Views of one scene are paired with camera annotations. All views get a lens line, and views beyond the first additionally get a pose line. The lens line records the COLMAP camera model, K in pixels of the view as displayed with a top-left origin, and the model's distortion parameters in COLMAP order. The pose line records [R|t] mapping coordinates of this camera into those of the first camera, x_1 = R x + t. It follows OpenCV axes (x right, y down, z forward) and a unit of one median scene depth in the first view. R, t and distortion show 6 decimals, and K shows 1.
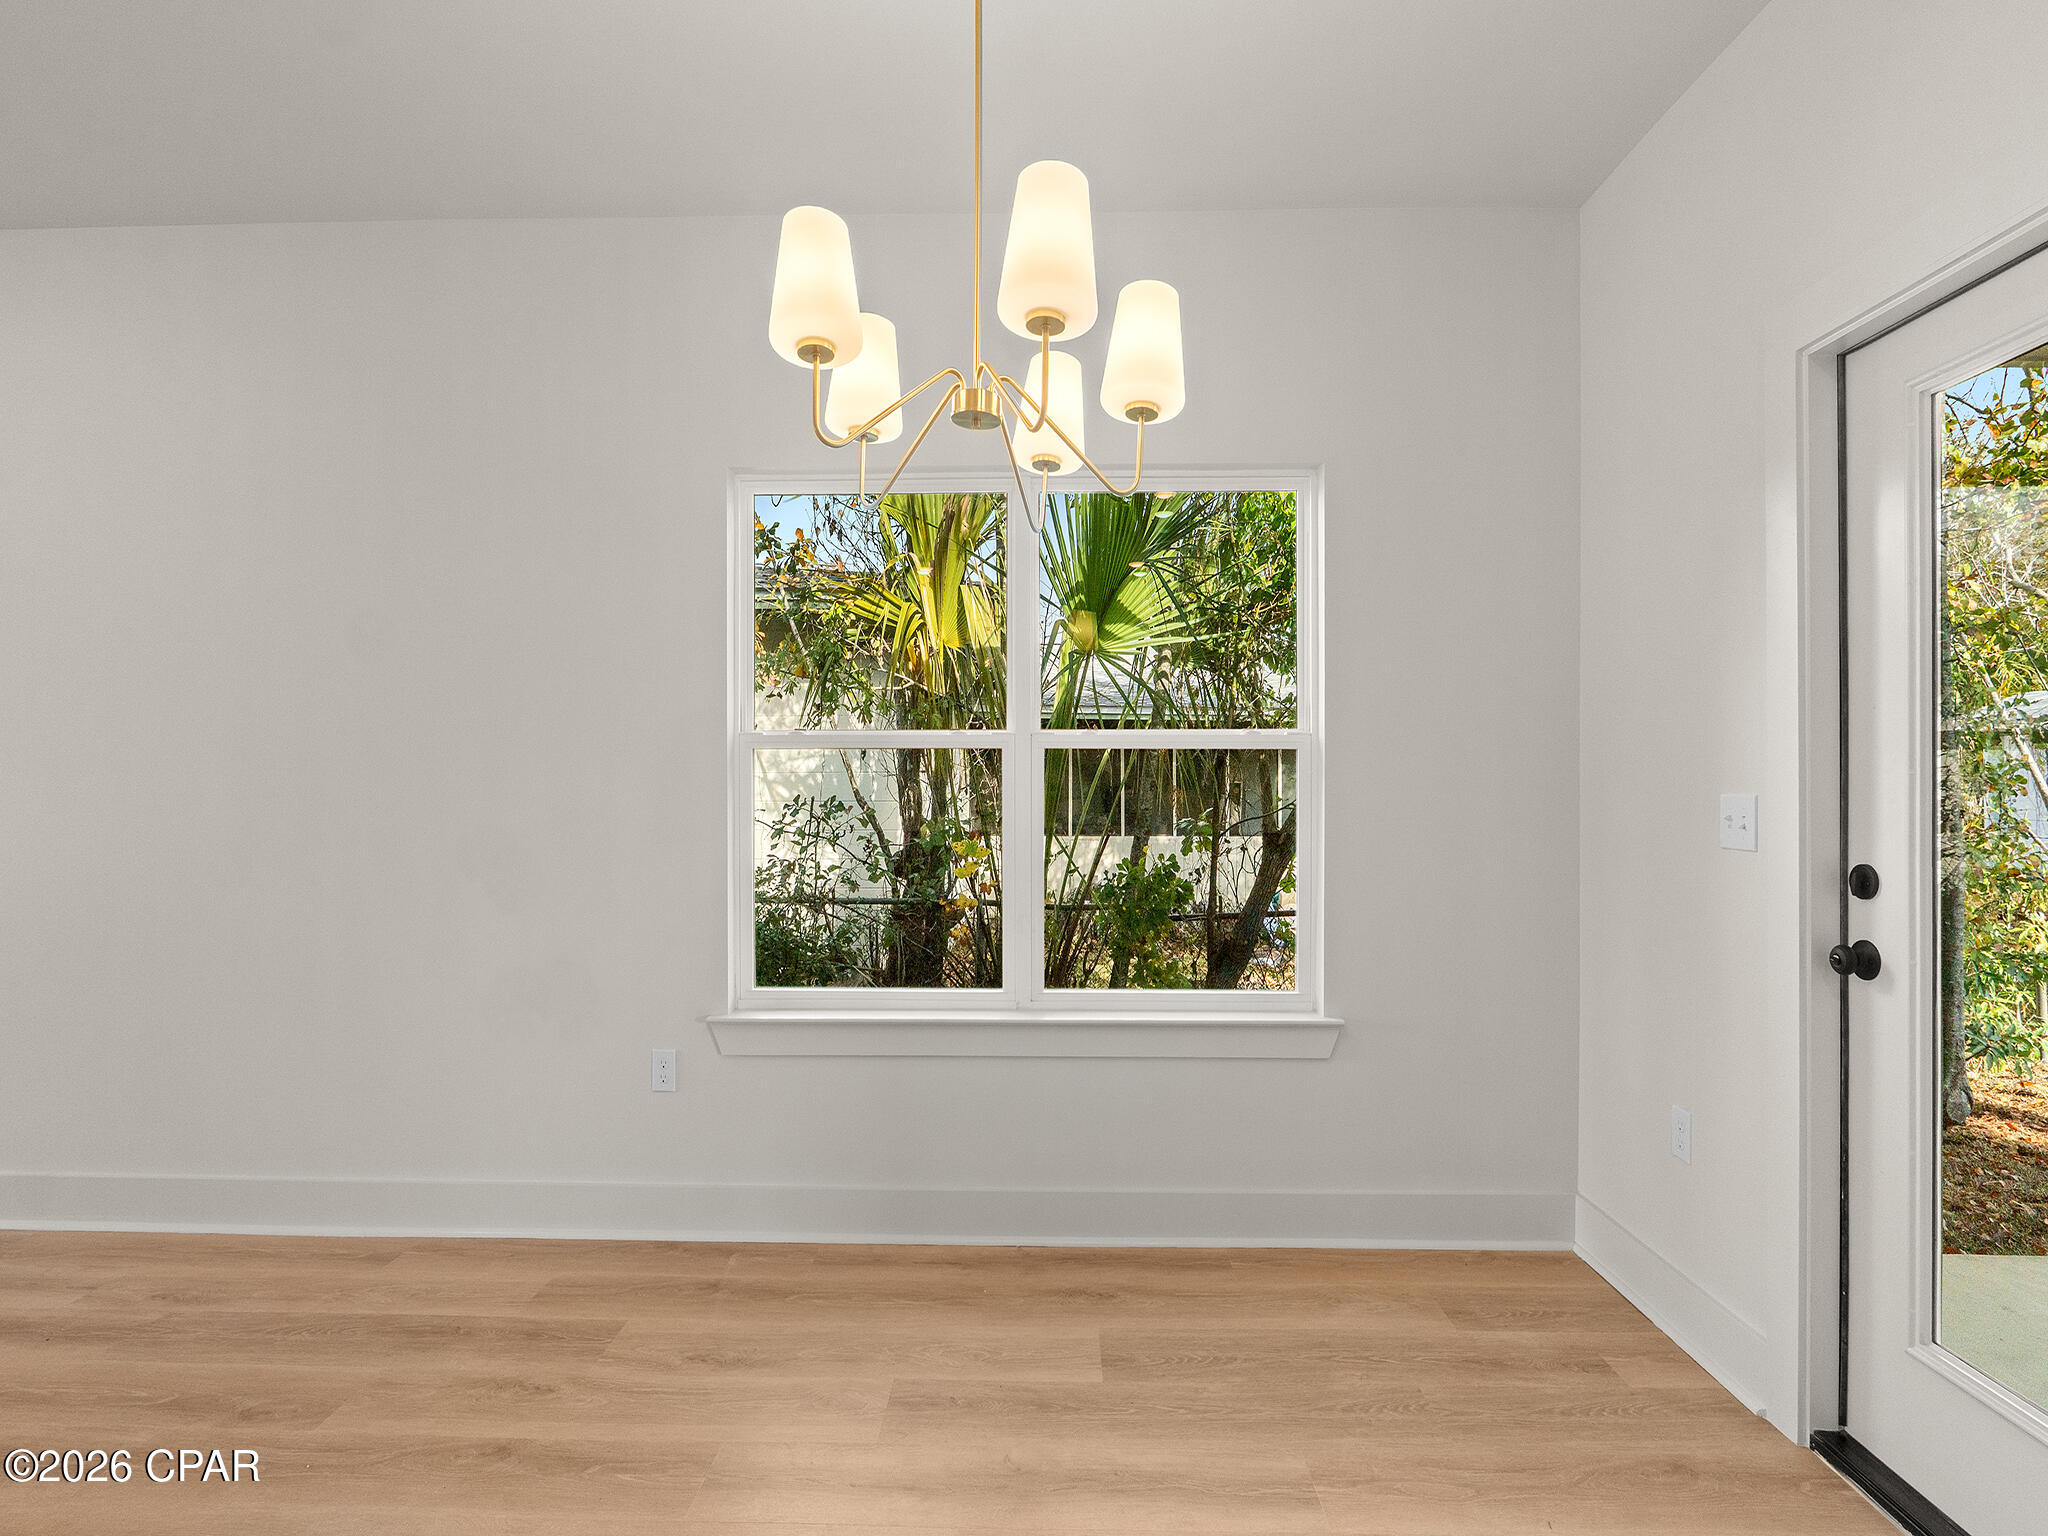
lens RADIAL K [[951.8, 0, 1025.7], [0, 951.8, 717.4], [0, 0, 1]] dist [-0.031126, -0.000280]
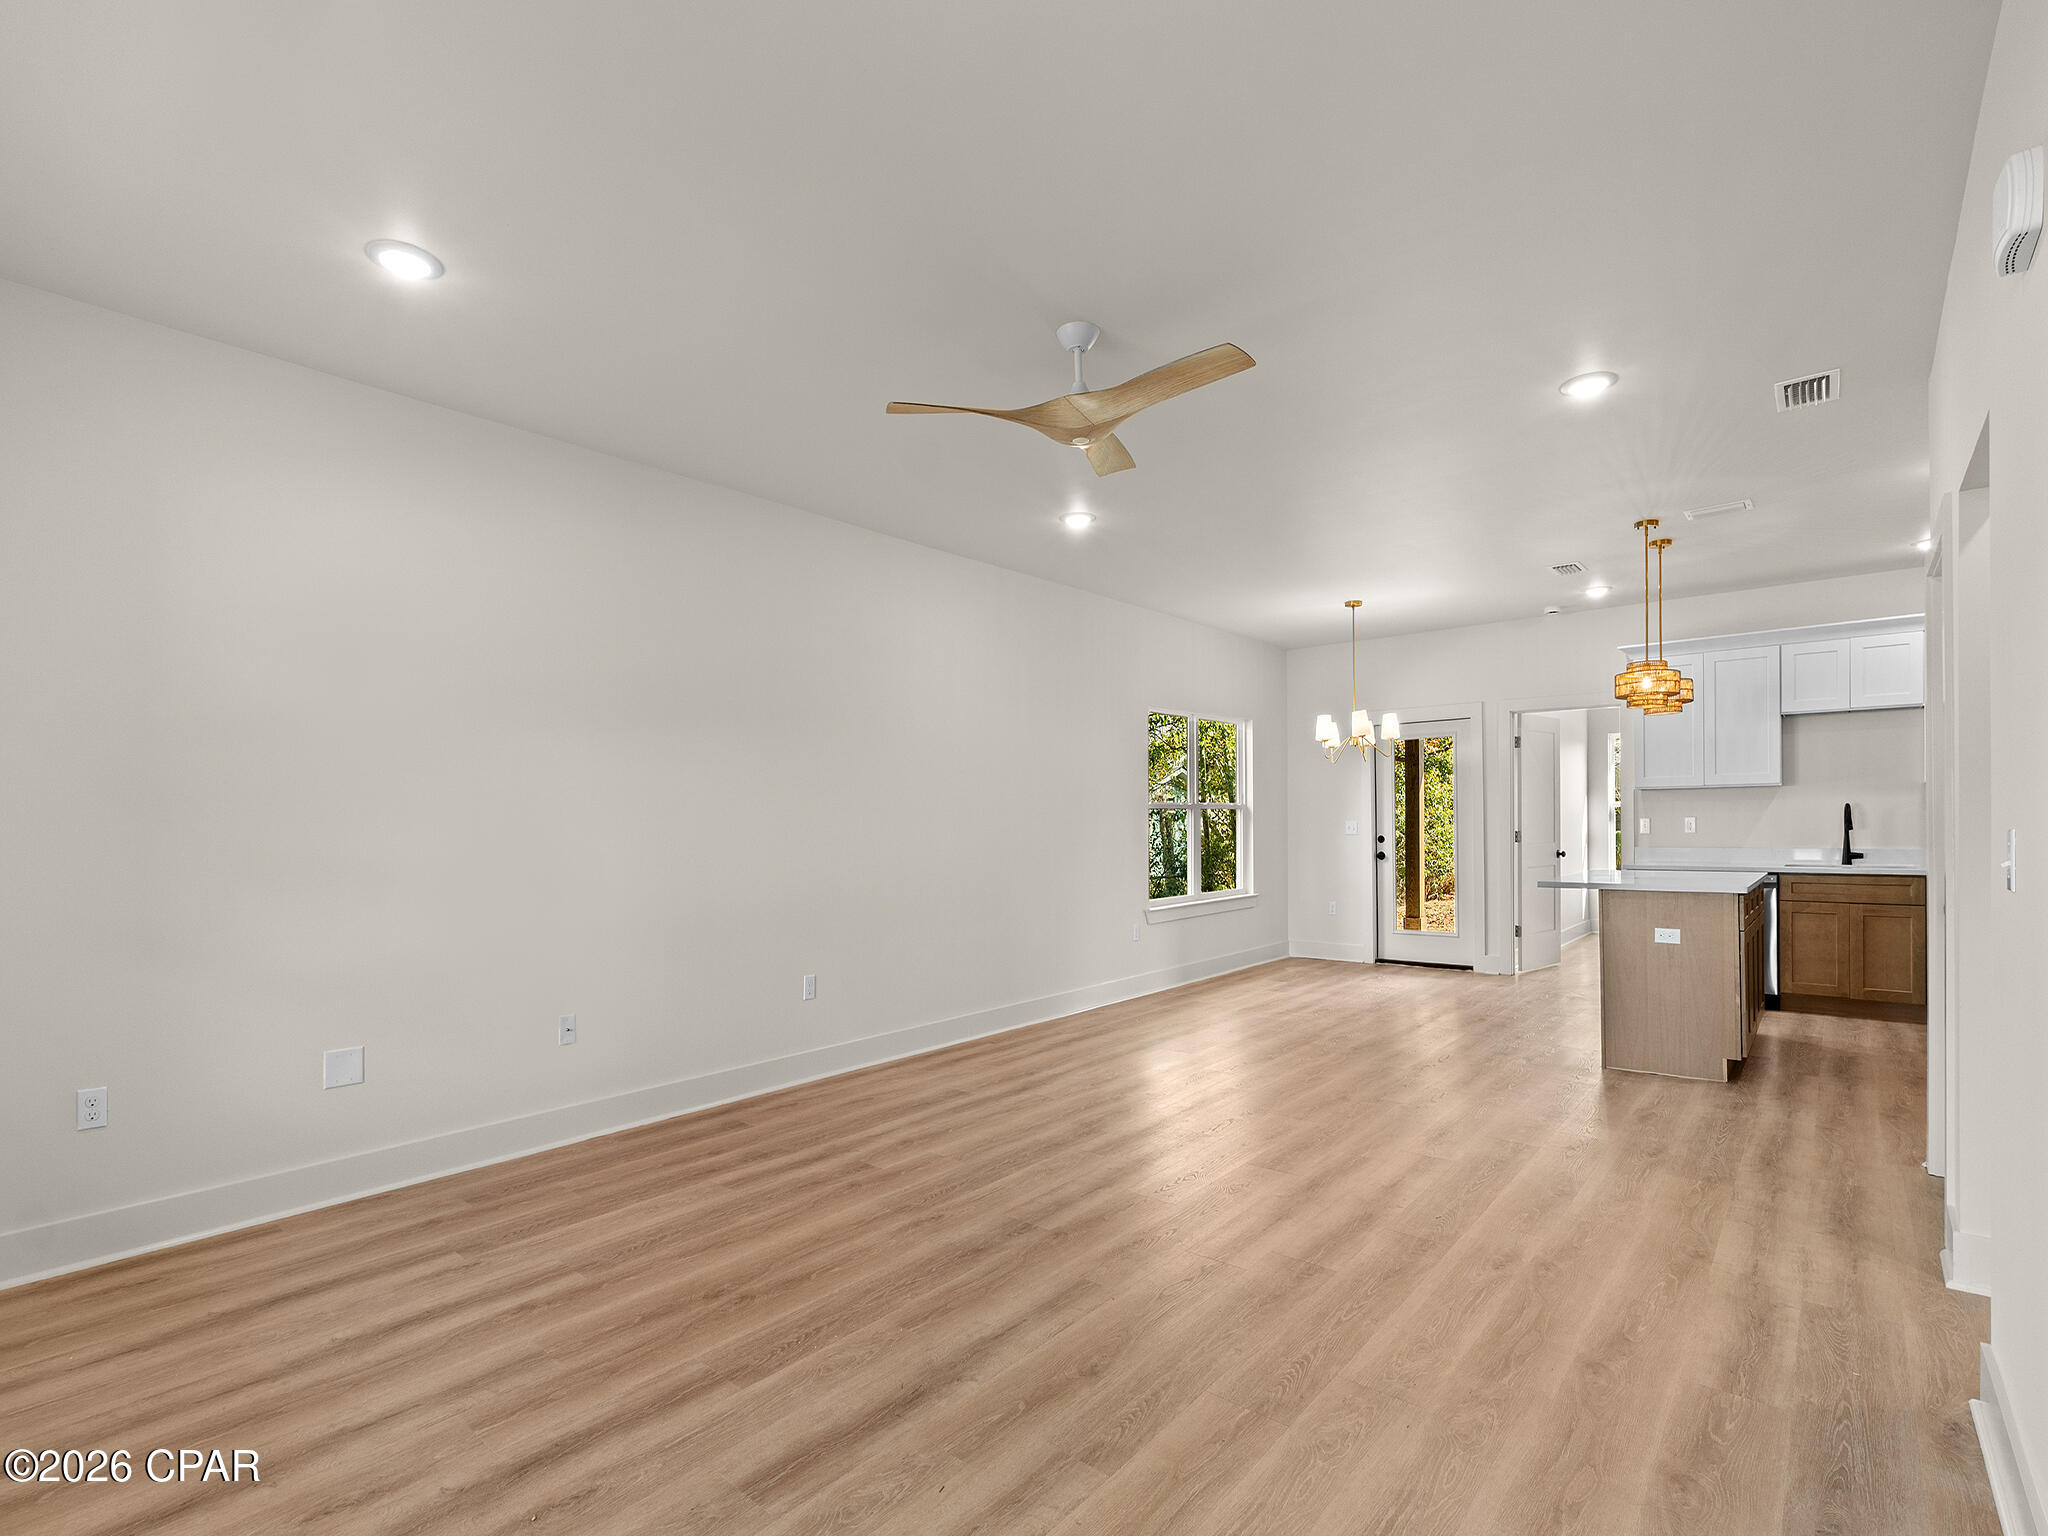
lens RADIAL K [[954.9, 0, 1019.9], [0, 954.9, 826.7], [0, 0, 1]] dist [-0.000357, -0.000179]
pose [[0.624309, -0.009921, 0.781114, -3.703442], [-0.030956, 0.998820, 0.037428, -0.006886], [-0.780564, -0.047547, 0.623266, -0.531985]]
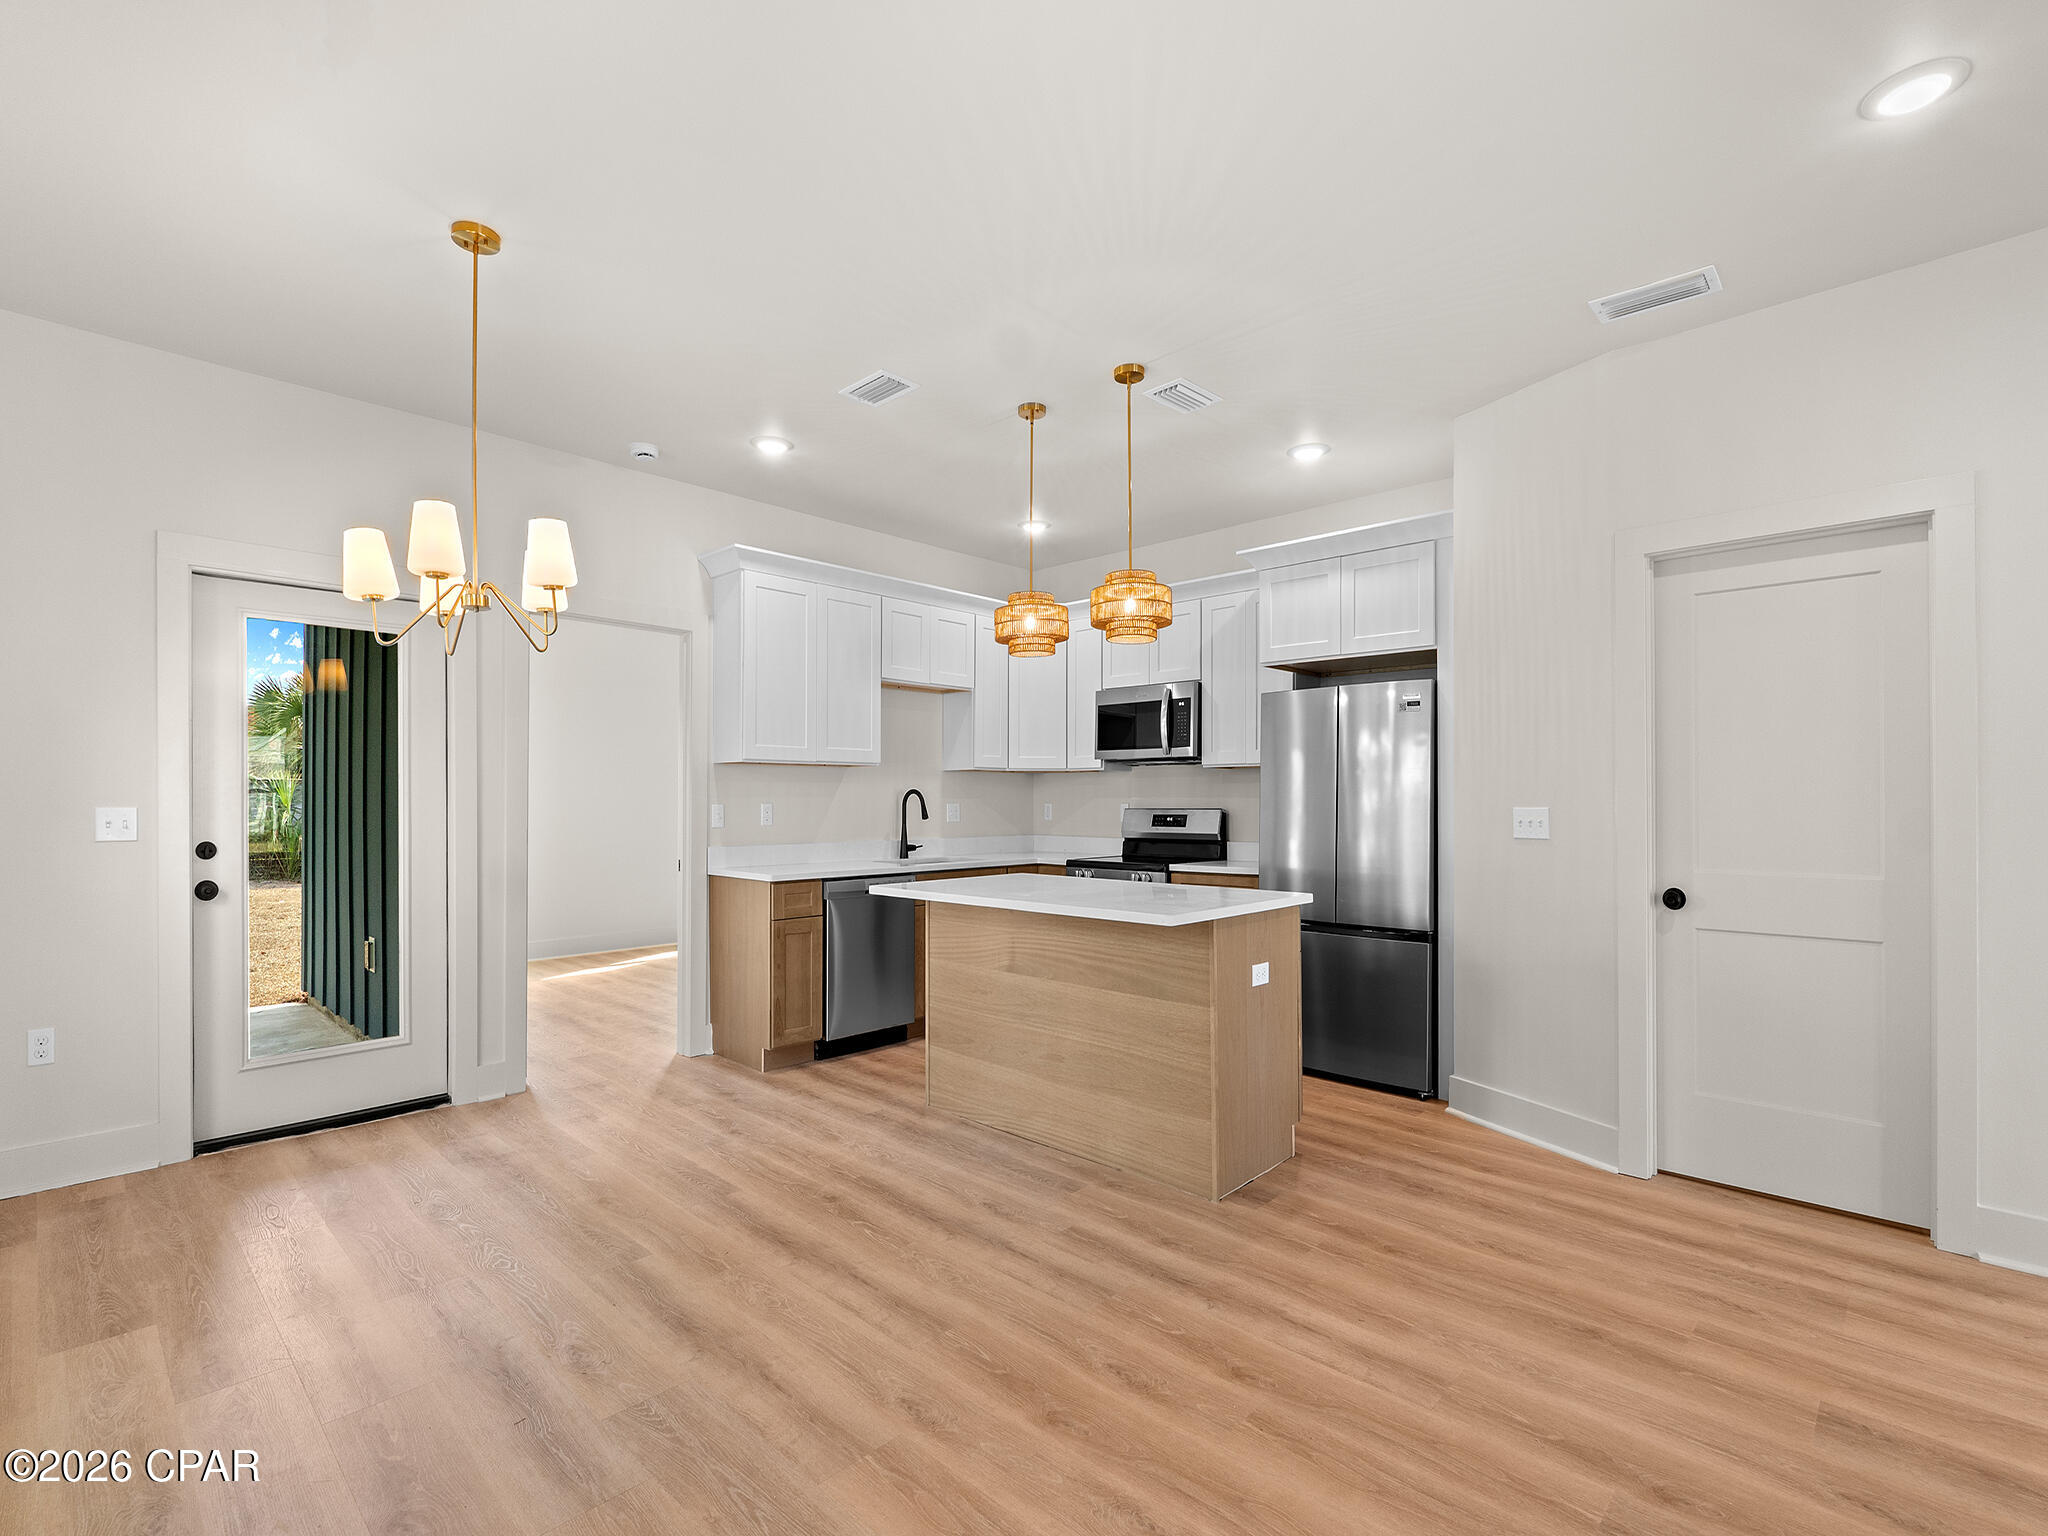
lens RADIAL K [[948.0, 0, 995.6], [0, 948.0, 805.0], [0, 0, 1]] dist [-0.003611, -0.000526]
pose [[-0.740553, 0.000872, 0.671998, -1.515374], [-0.033223, 0.998729, -0.037909, 0.097002], [-0.671176, -0.050399, -0.739582, 1.262576]]
